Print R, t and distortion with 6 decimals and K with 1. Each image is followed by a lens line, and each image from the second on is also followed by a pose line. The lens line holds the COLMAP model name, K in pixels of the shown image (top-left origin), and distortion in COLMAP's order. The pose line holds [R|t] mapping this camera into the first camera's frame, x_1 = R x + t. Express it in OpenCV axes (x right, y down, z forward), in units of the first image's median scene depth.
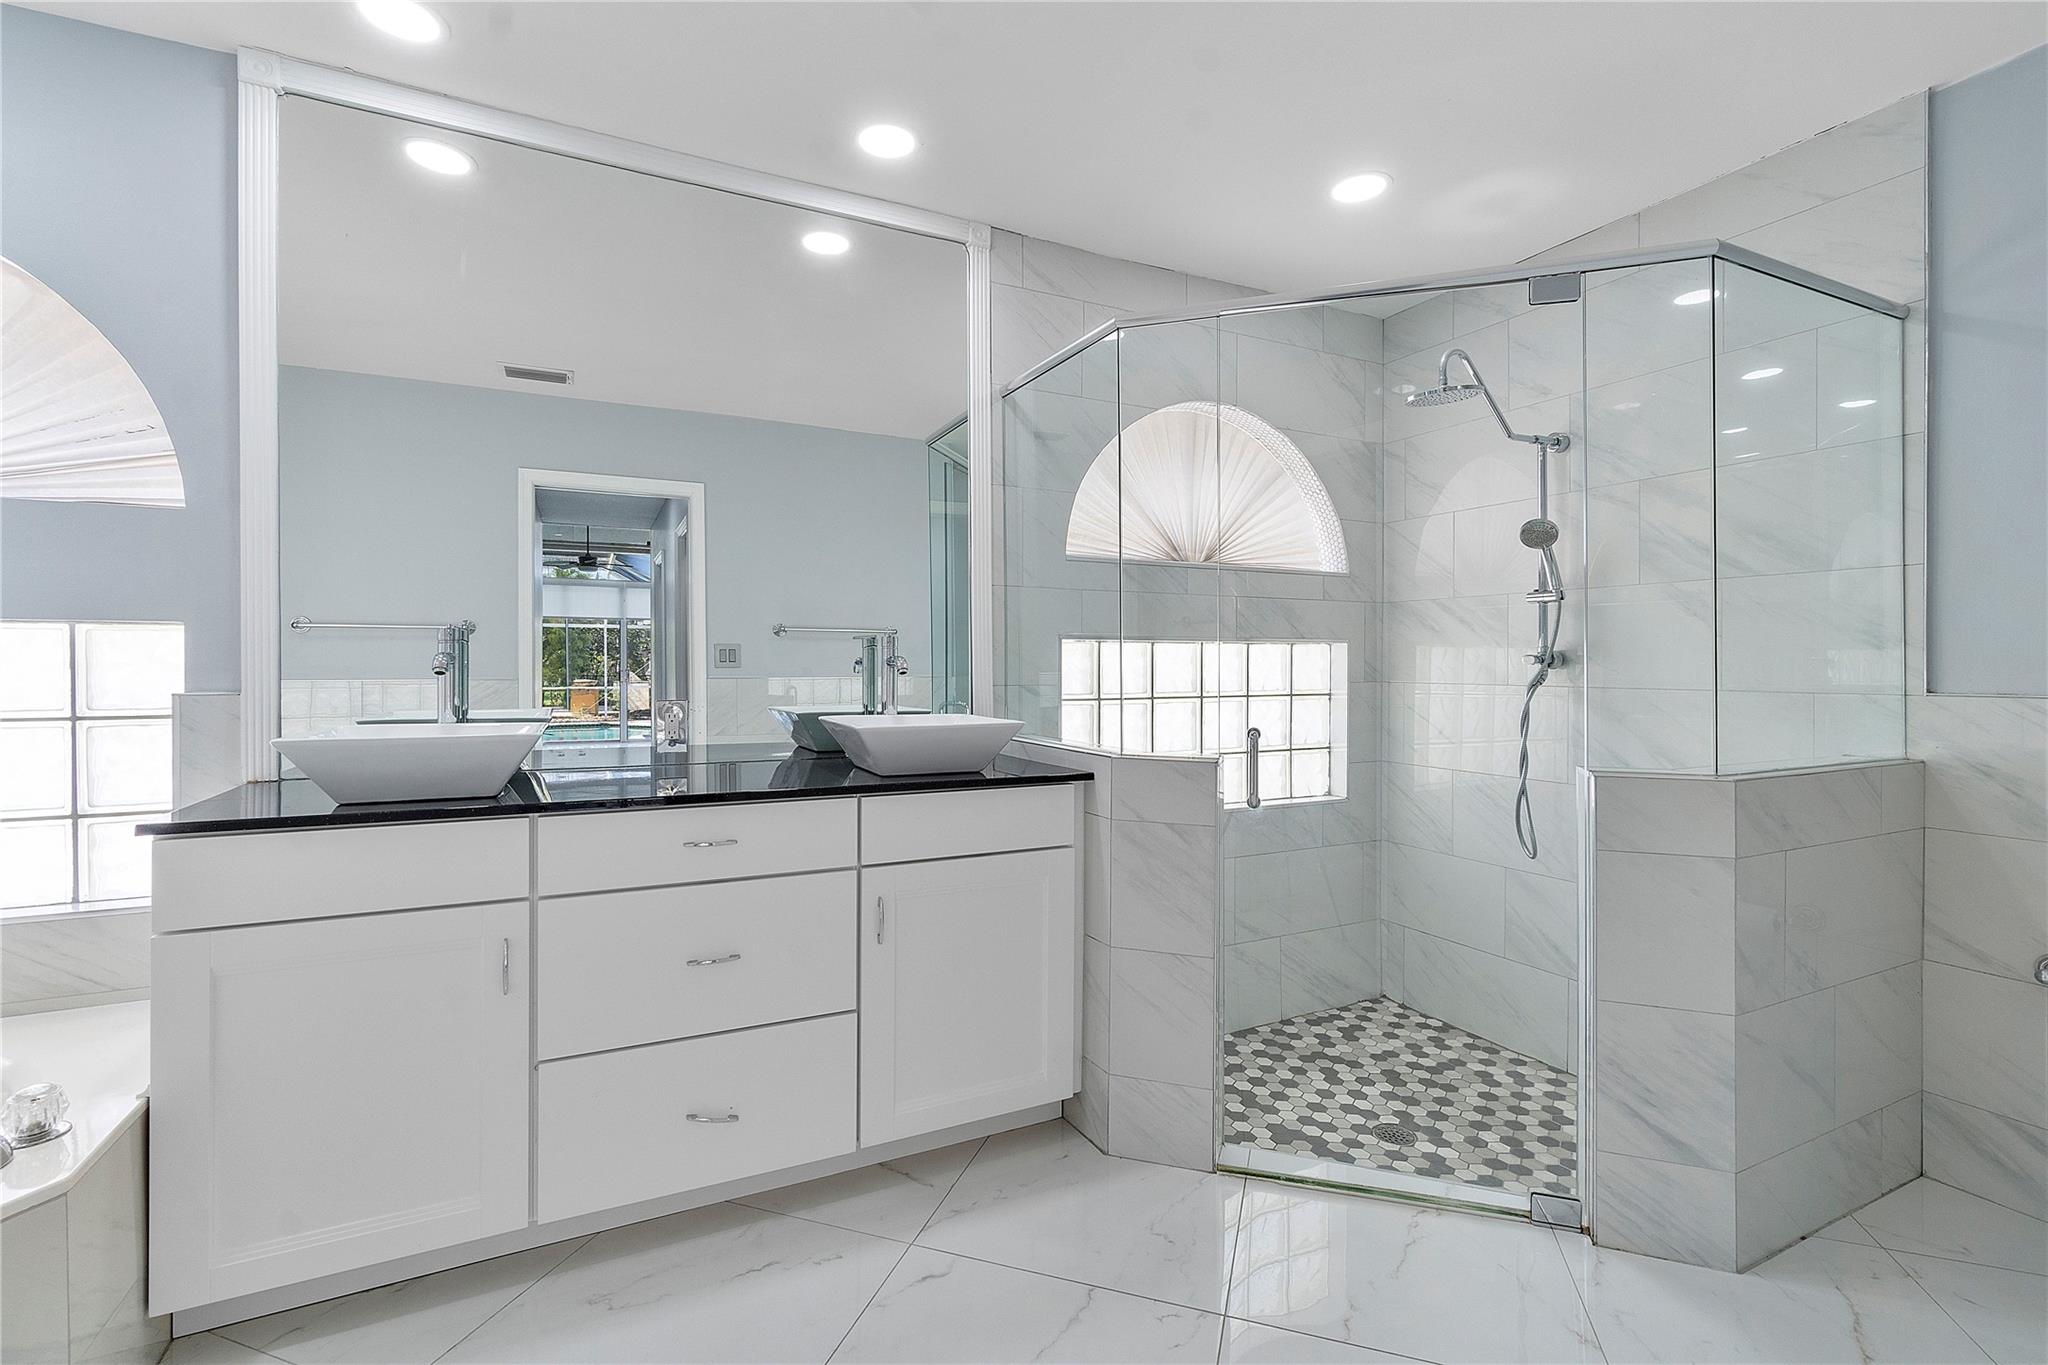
lens RADIAL K [[882.7, 0, 1008.1], [0, 882.7, 671.1], [0, 0, 1]] dist [-0.002346, -0.000700]
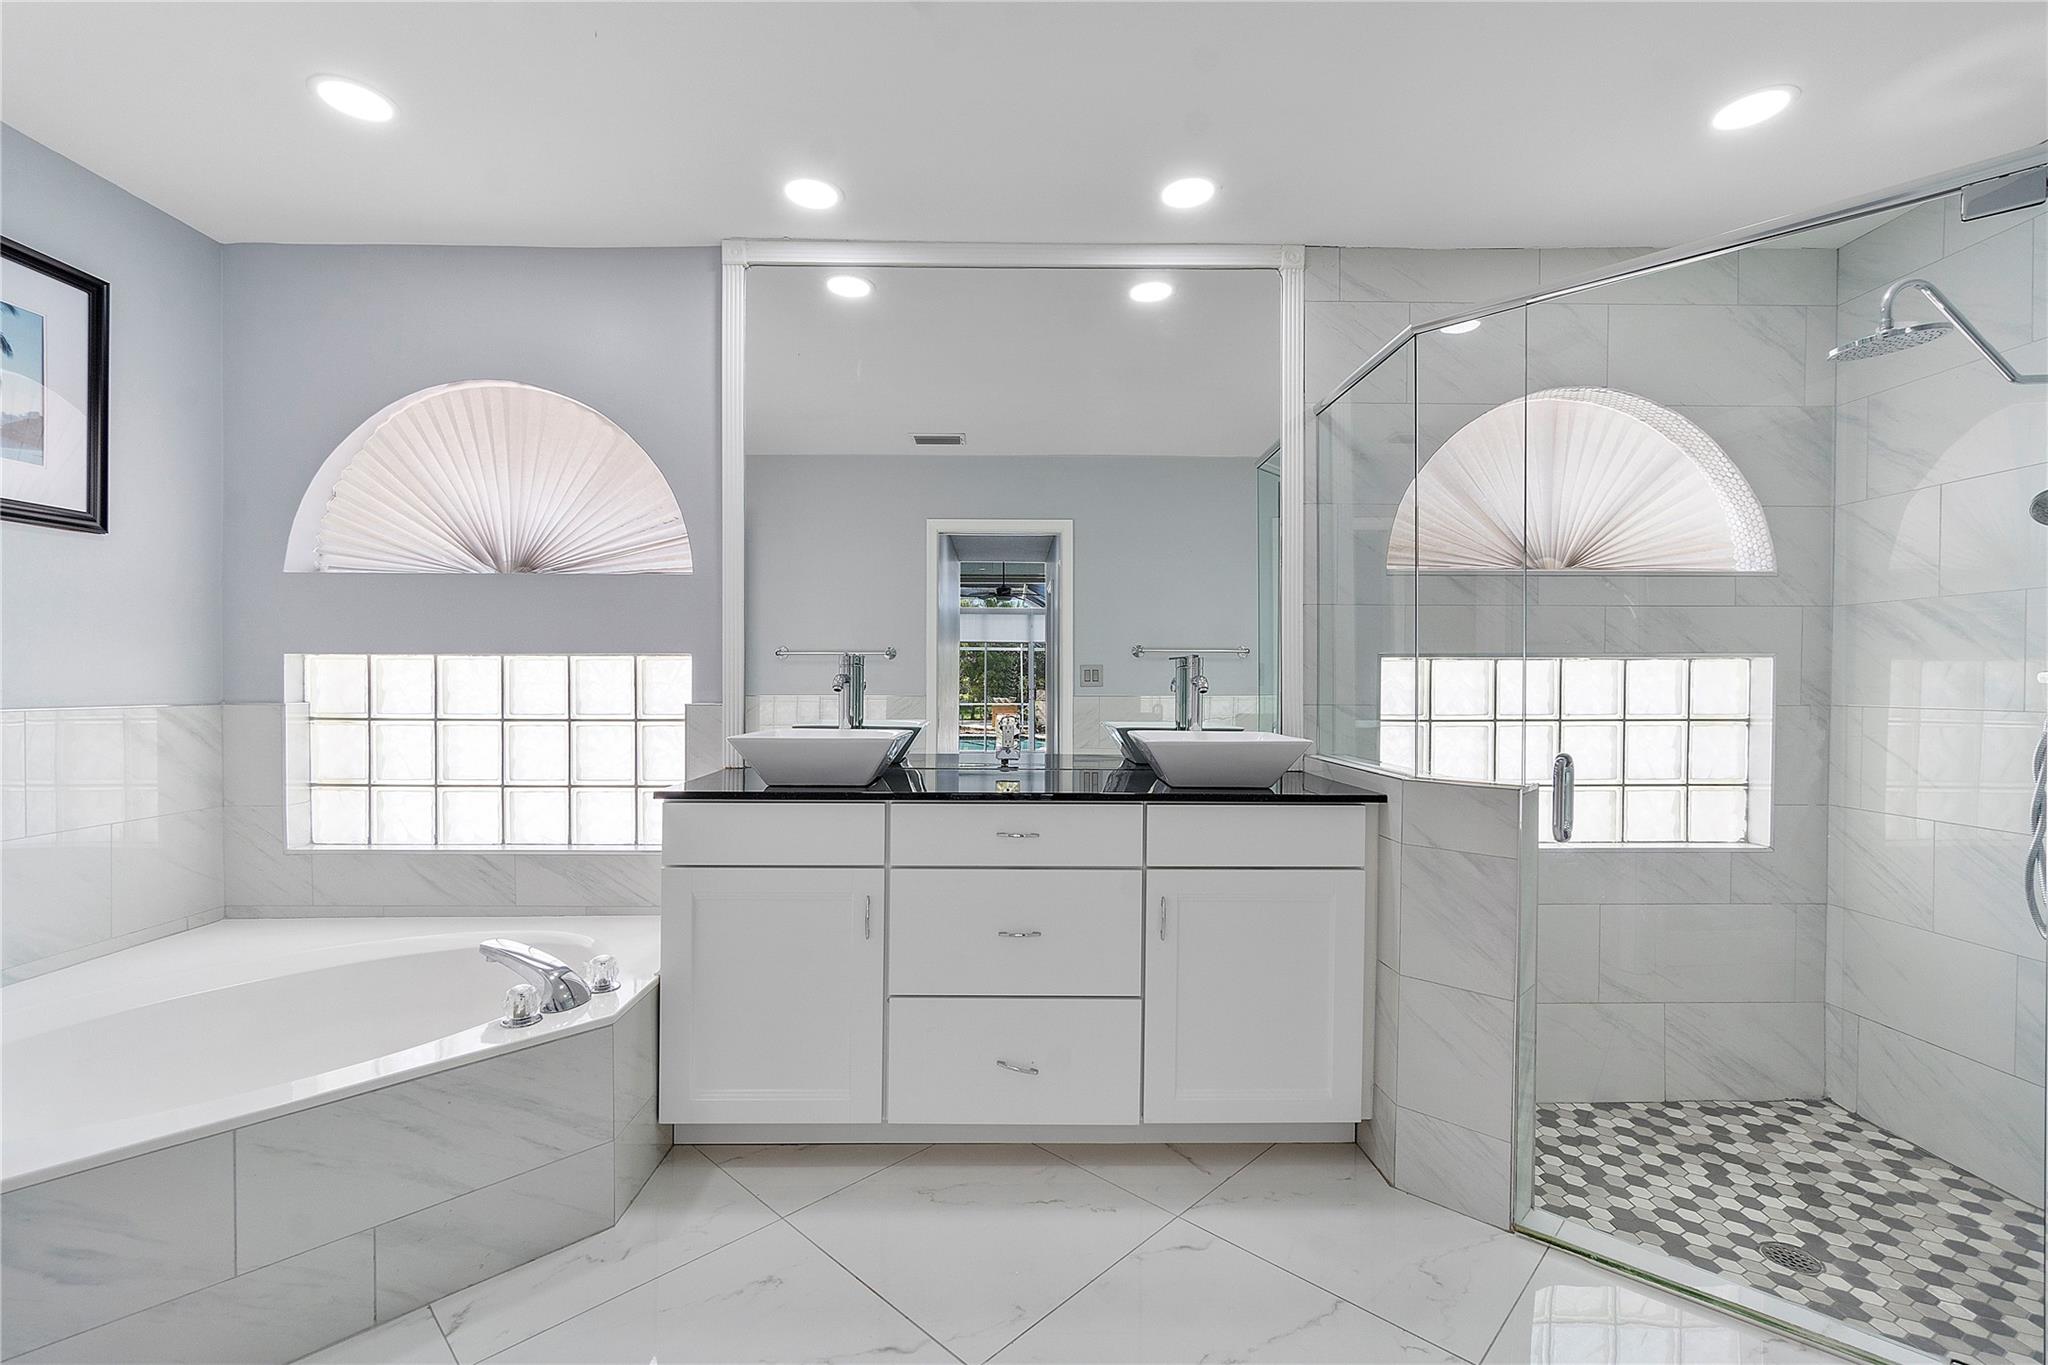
lens RADIAL K [[873.2, 0, 1002.2], [0, 873.2, 694.5], [0, 0, 1]] dist [-0.005558, 0.001465]
pose [[0.897548, 0.006797, -0.440865, 0.120167], [-0.004497, 0.999970, 0.006262, 0.000216], [0.440895, -0.003638, 0.897551, -0.042644]]
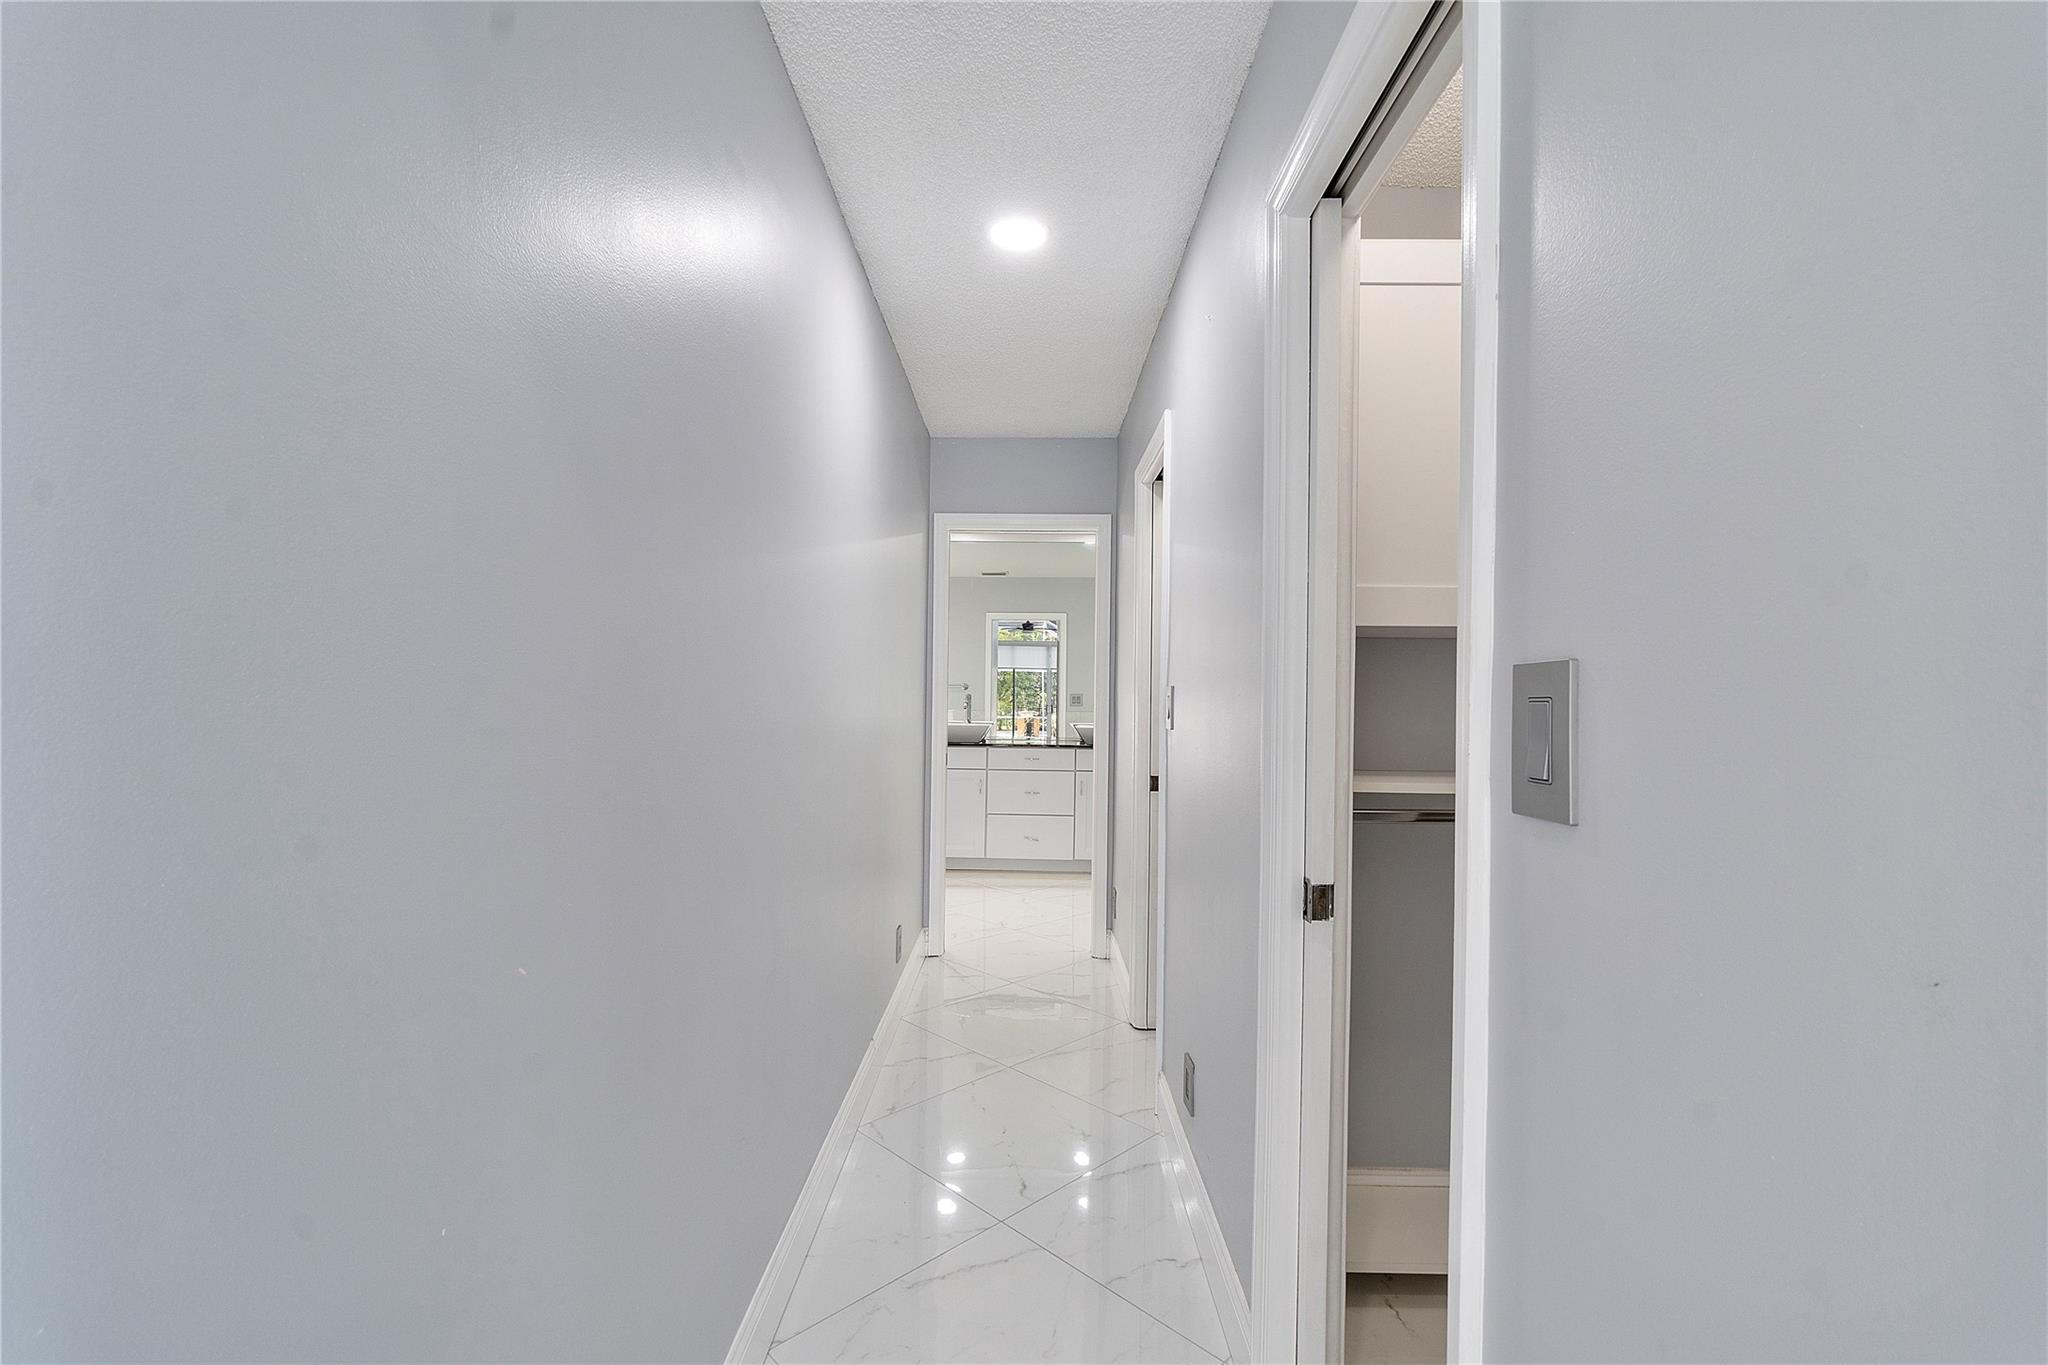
lens RADIAL K [[853.2, 0, 1024.0], [0, 853.2, 682.5], [0, 0, 1]] dist [-0.000023, 0.000735]
pose [[0.896152, 0.002003, -0.443742, 0.865129], [-0.014756, 0.999571, -0.025288, -0.014106], [0.443501, 0.029210, 0.895798, -1.564695]]
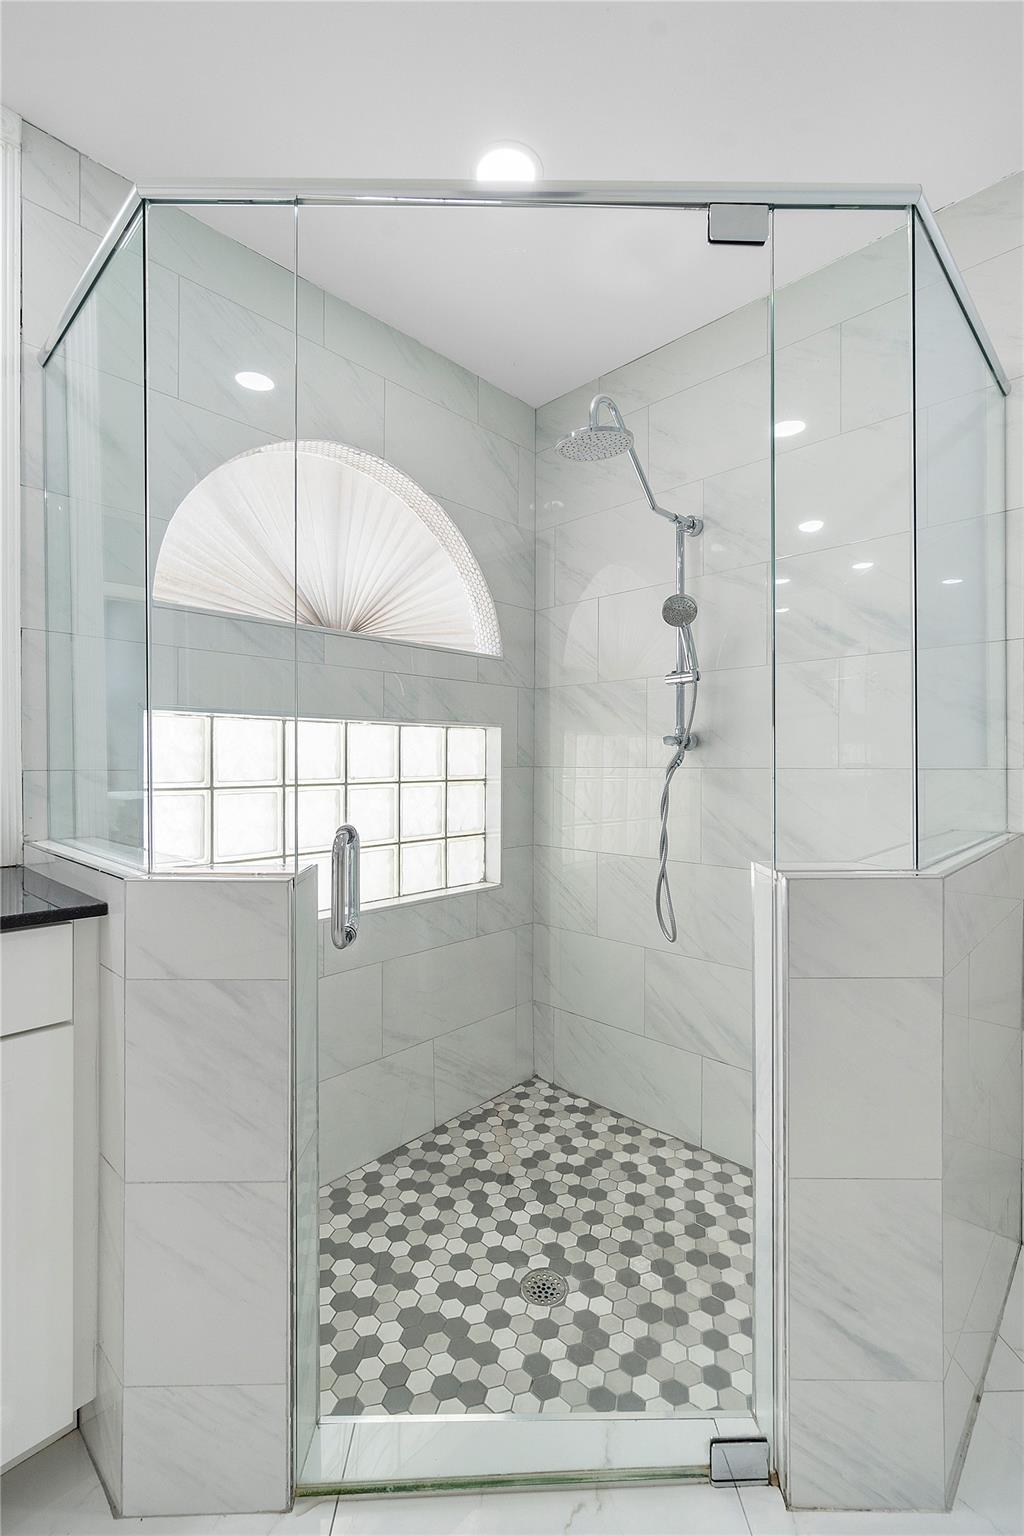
lens RADIAL K [[639.9, 0, 538.2], [0, 639.9, 768.2], [0, 0, 1]] dist [-0.000023, 0.000735]
pose [[0.922192, -0.002231, 0.386726, 0.174308], [0.002623, 0.999996, -0.000486, 0.016771], [-0.386724, 0.001463, 0.922194, 0.385322]]
